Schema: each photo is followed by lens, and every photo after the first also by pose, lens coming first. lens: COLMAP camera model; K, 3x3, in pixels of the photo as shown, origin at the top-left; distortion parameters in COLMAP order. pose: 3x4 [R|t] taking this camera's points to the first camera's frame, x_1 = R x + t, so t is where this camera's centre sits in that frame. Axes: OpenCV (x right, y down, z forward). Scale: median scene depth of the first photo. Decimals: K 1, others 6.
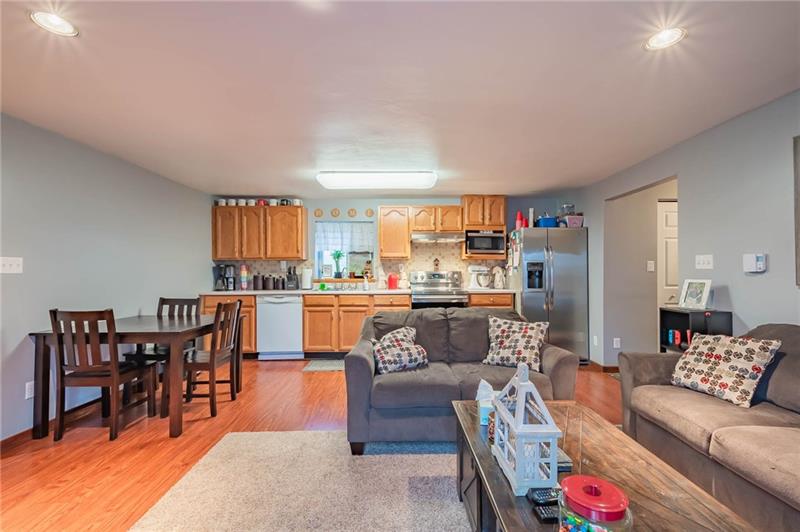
lens RADIAL K [[356.0, 0, 400.9], [0, 356.0, 272.1], [0, 0, 1]] dist [0.002750, -0.000188]
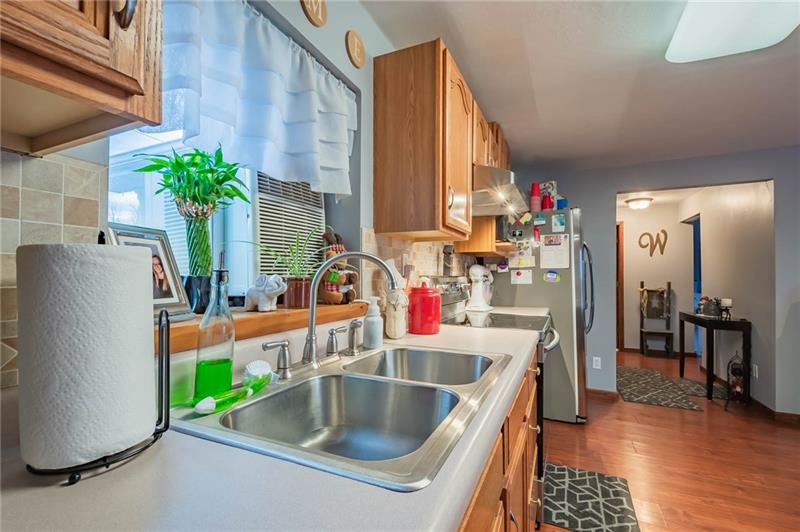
lens RADIAL K [[356.0, 0, 400.9], [0, 356.0, 272.1], [0, 0, 1]] dist [0.002750, -0.000188]
pose [[0.421574, 0.014071, 0.906685, -0.330208], [-0.005216, 0.999901, -0.013093, -0.000874], [-0.906779, 0.000791, 0.421605, 0.921090]]
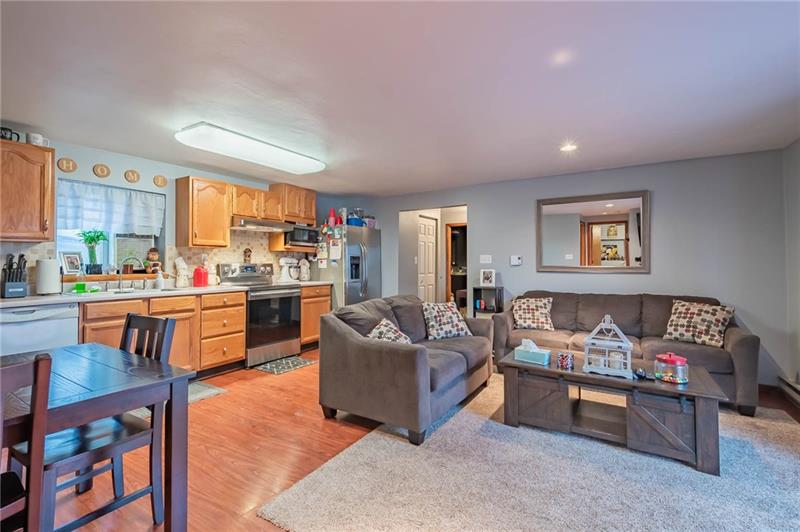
lens RADIAL K [[363.4, 0, 400.0], [0, 363.4, 257.5], [0, 0, 1]] dist [0.007251, -0.000773]
pose [[0.543047, 0.016717, 0.839536, -0.469277], [-0.002576, 0.999830, -0.018243, -0.001632], [-0.839698, 0.007744, 0.542998, 0.218171]]
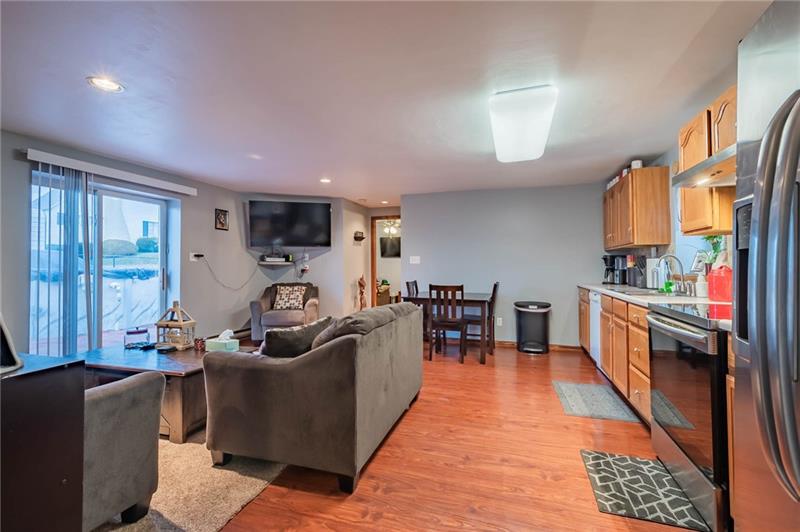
lens RADIAL K [[355.8, 0, 398.8], [0, 355.8, 258.1], [0, 0, 1]] dist [0.001352, -0.000270]
pose [[-0.312625, -0.013188, -0.949785, 0.538630], [-0.001164, 0.999908, -0.013501, 0.001674], [0.949876, -0.003115, -0.312611, 0.784642]]
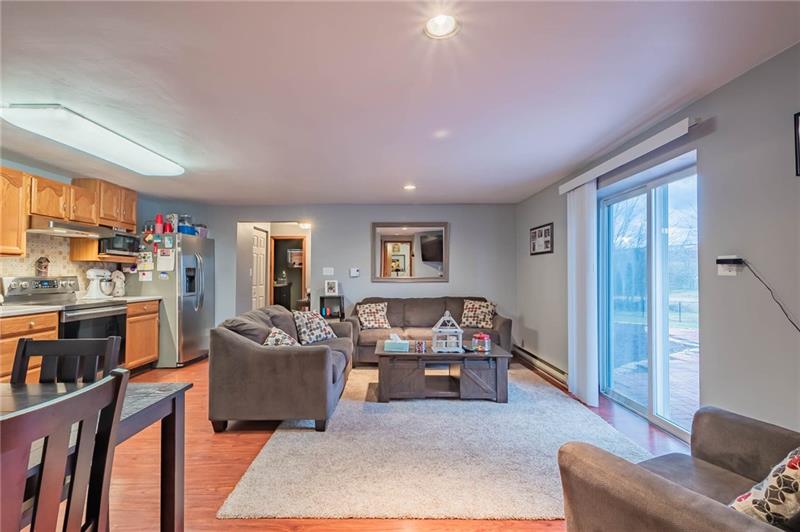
lens RADIAL K [[358.7, 0, 390.7], [0, 358.7, 267.1], [0, 0, 1]] dist [0.002279, -0.000036]
pose [[0.020379, 0.023020, 0.999527, -0.602807], [0.002029, 0.999732, -0.023067, -0.002787], [-0.999790, 0.002499, 0.020327, 0.343590]]
